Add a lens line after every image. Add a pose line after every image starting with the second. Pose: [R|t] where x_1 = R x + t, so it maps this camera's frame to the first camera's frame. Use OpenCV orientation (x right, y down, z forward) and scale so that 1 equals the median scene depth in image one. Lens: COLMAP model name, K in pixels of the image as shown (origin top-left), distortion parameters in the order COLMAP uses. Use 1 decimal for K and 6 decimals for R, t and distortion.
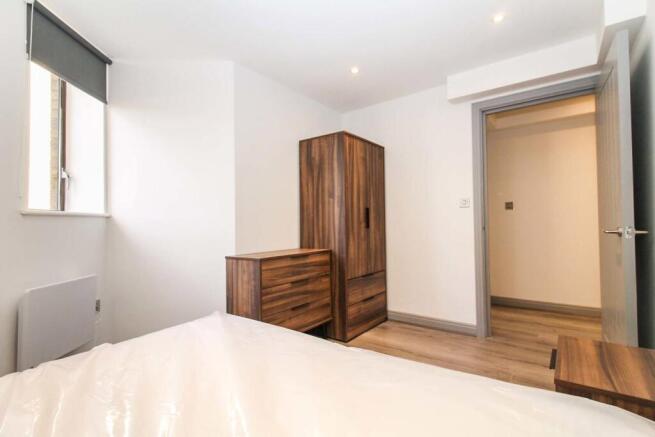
lens RADIAL K [[308.1, 0, 344.8], [0, 308.1, 217.8], [0, 0, 1]] dist [0.003369, 0.000694]
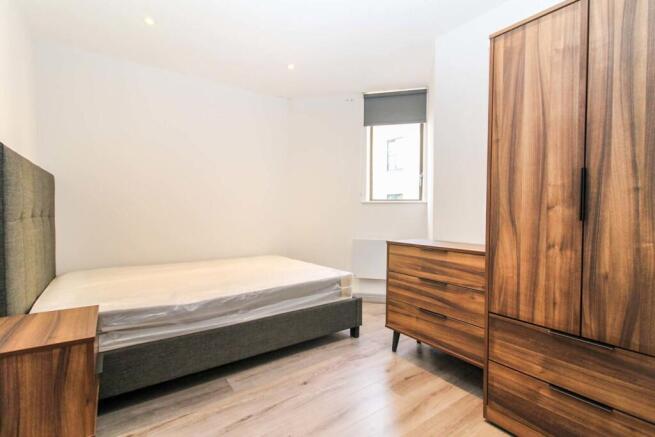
lens RADIAL K [[308.1, 0, 344.8], [0, 308.1, 217.8], [0, 0, 1]] dist [0.003369, 0.000694]
pose [[-0.296465, 0.029392, -0.954591, 0.640773], [0.015758, 0.999541, 0.025882, 0.019534], [0.954914, -0.007369, -0.296792, 0.983012]]
